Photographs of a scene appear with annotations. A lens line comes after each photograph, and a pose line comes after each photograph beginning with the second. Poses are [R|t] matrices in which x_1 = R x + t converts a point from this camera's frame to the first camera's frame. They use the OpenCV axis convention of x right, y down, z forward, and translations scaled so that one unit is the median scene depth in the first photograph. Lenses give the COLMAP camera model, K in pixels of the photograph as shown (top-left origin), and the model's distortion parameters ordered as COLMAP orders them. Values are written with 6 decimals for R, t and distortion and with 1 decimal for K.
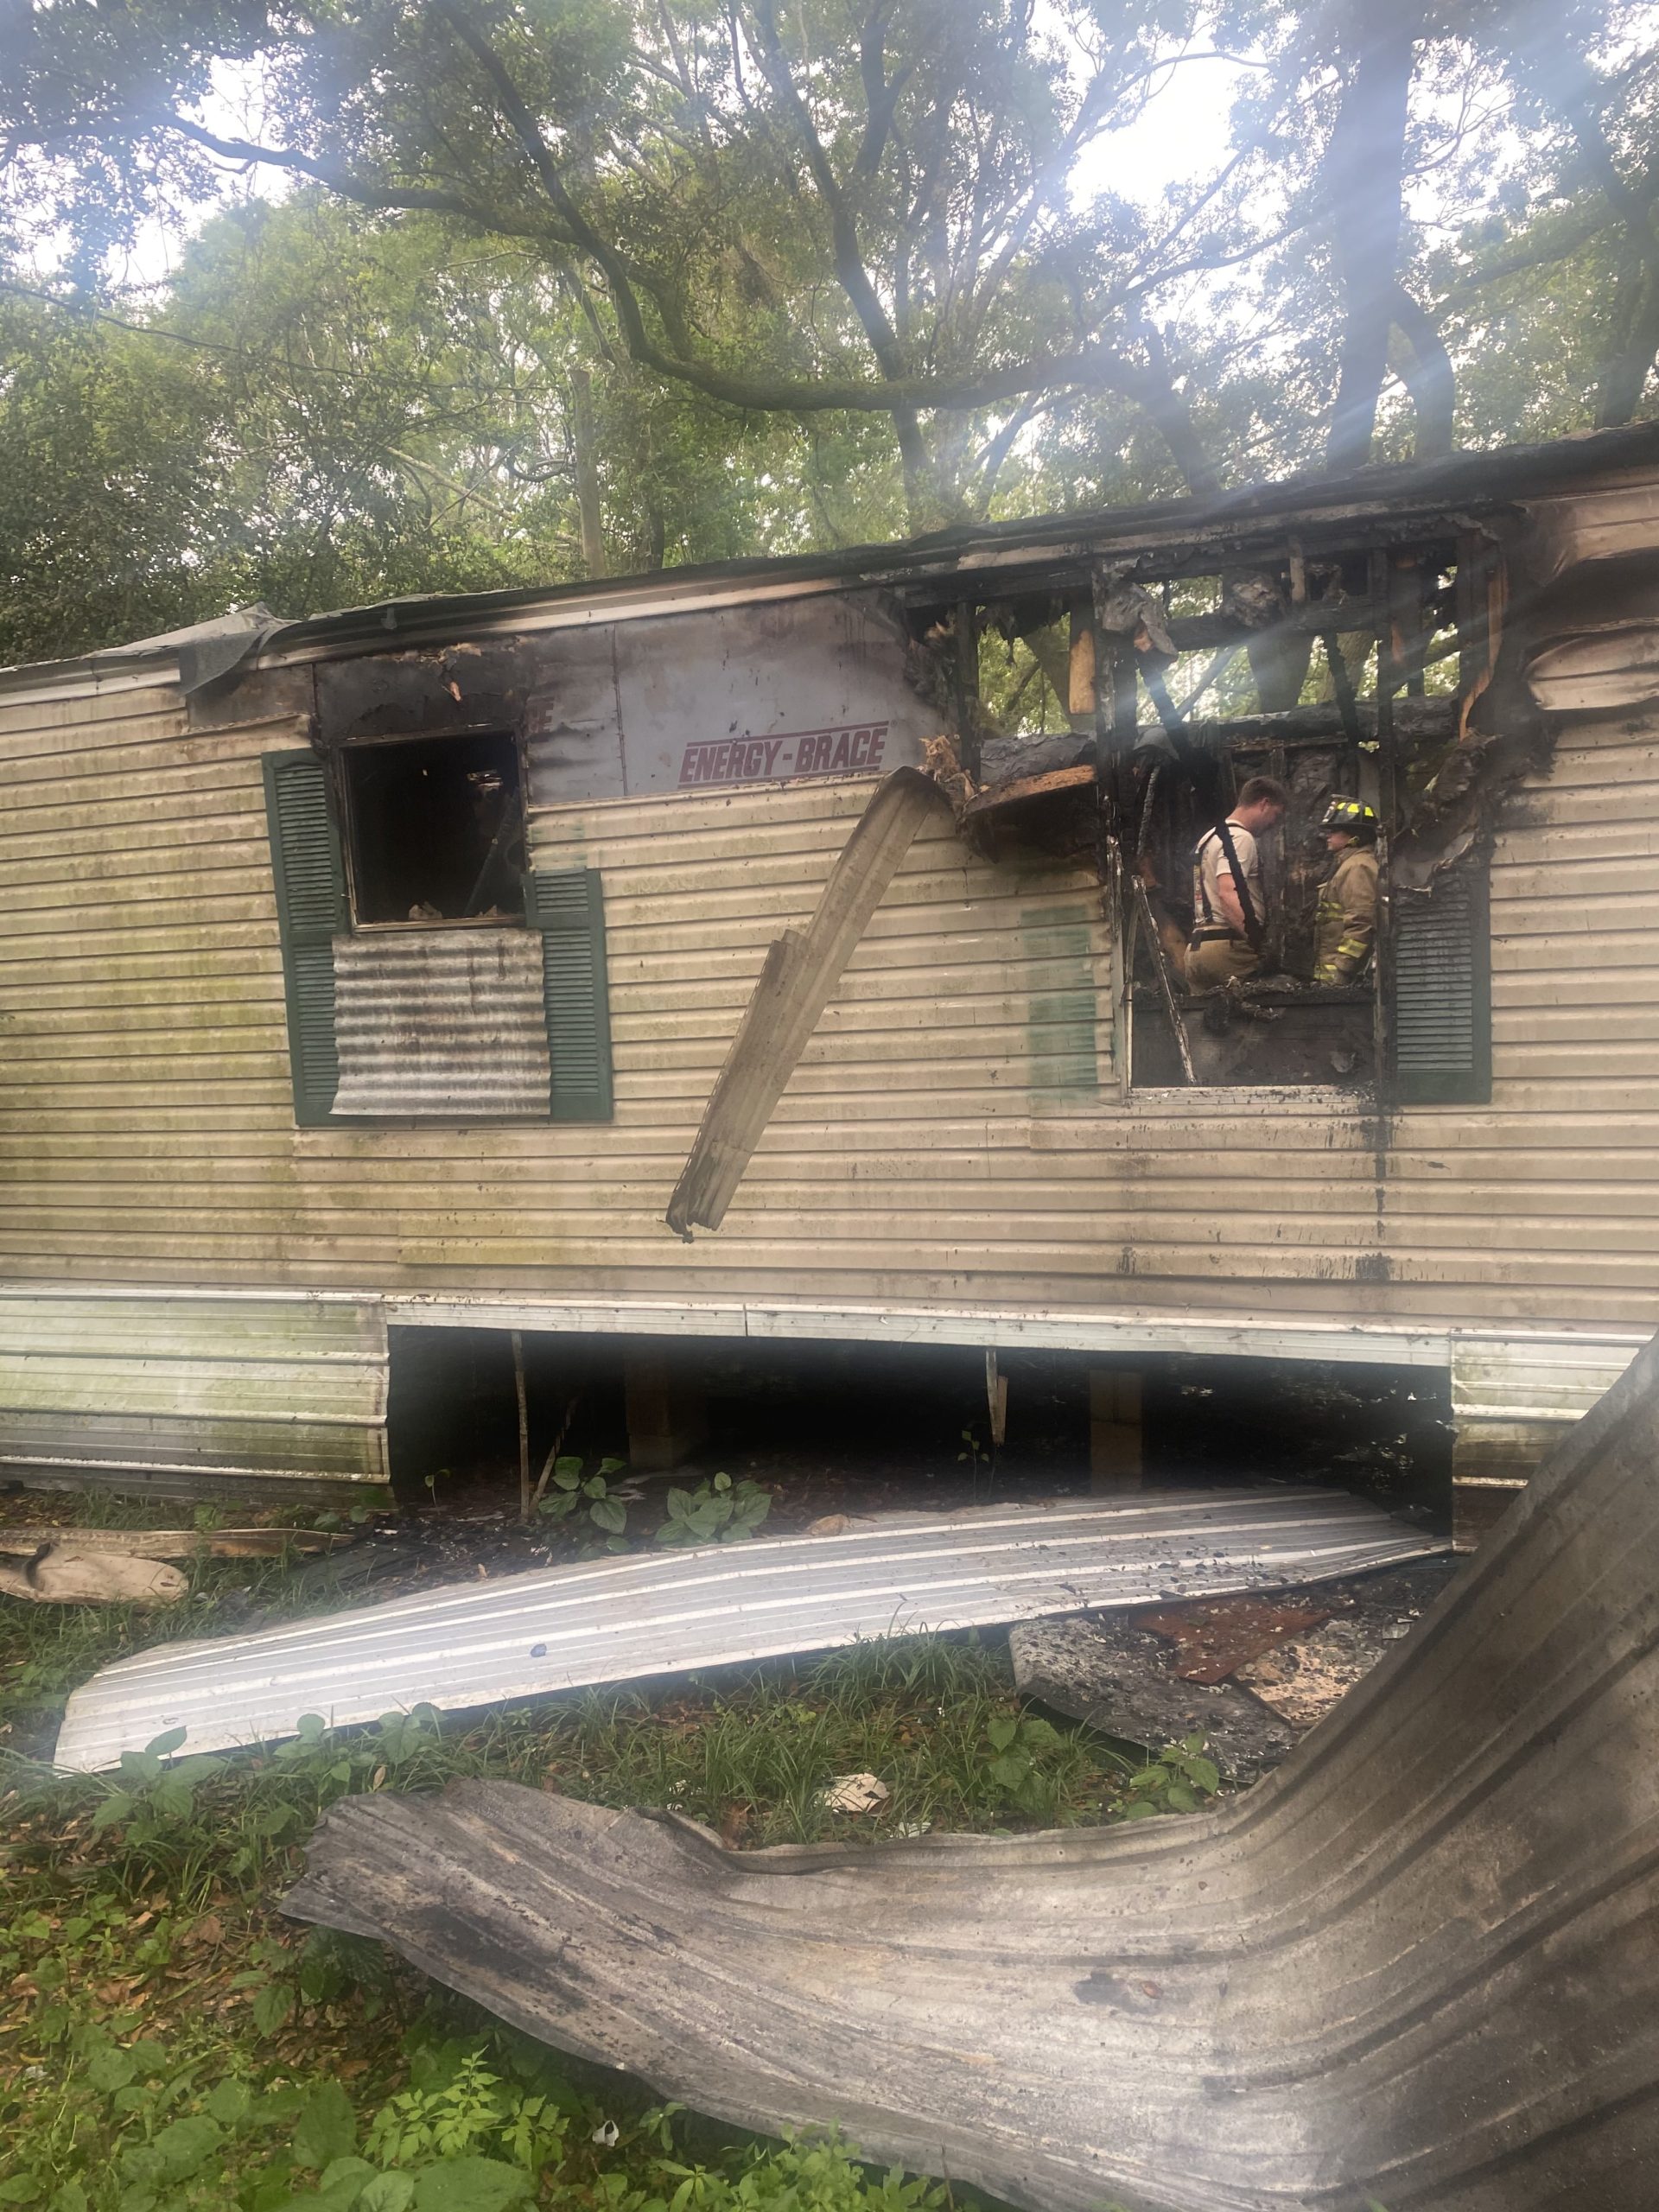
lens RADIAL K [[1655.9, 0, 853.5], [0, 1655.9, 1100.7], [0, 0, 1]] dist [0.146709, -0.440331]
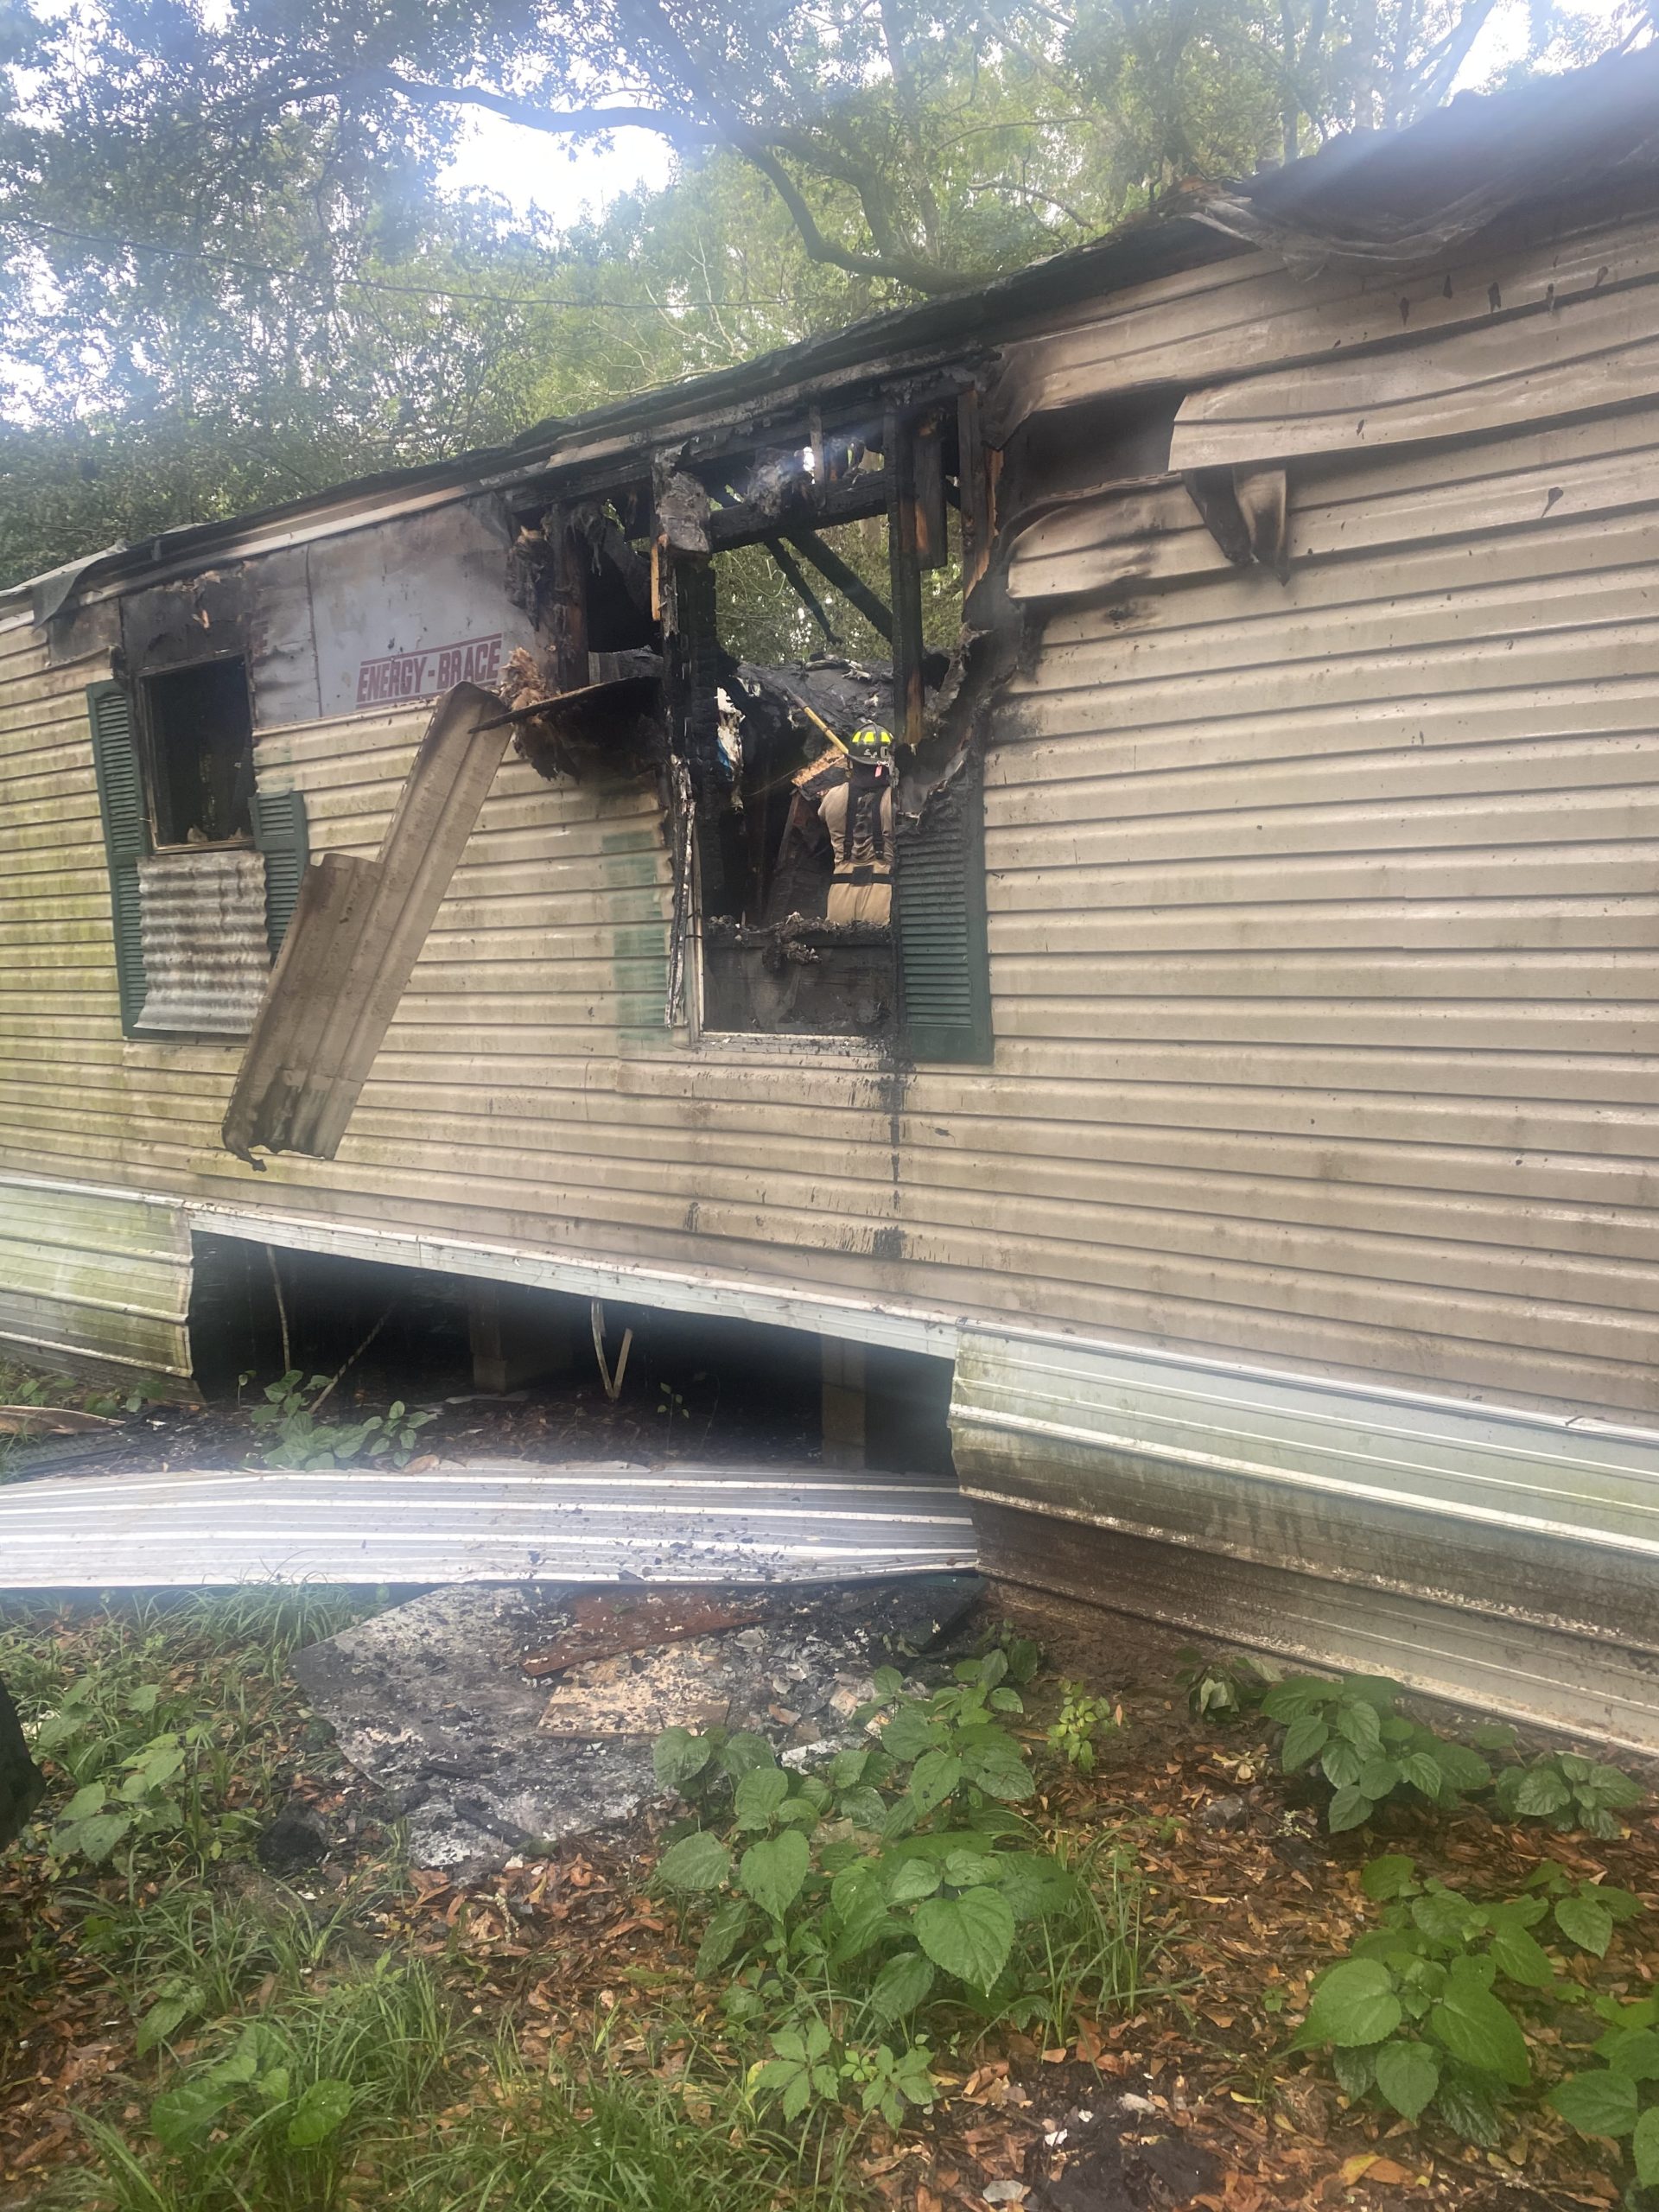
lens RADIAL K [[1655.9, 0, 853.5], [0, 1655.9, 1100.7], [0, 0, 1]] dist [0.146709, -0.440331]
pose [[0.955784, 0.049236, -0.289919, 0.502121], [-0.035827, 0.998036, 0.051380, -0.019014], [0.291879, -0.038721, 0.955671, 0.139876]]
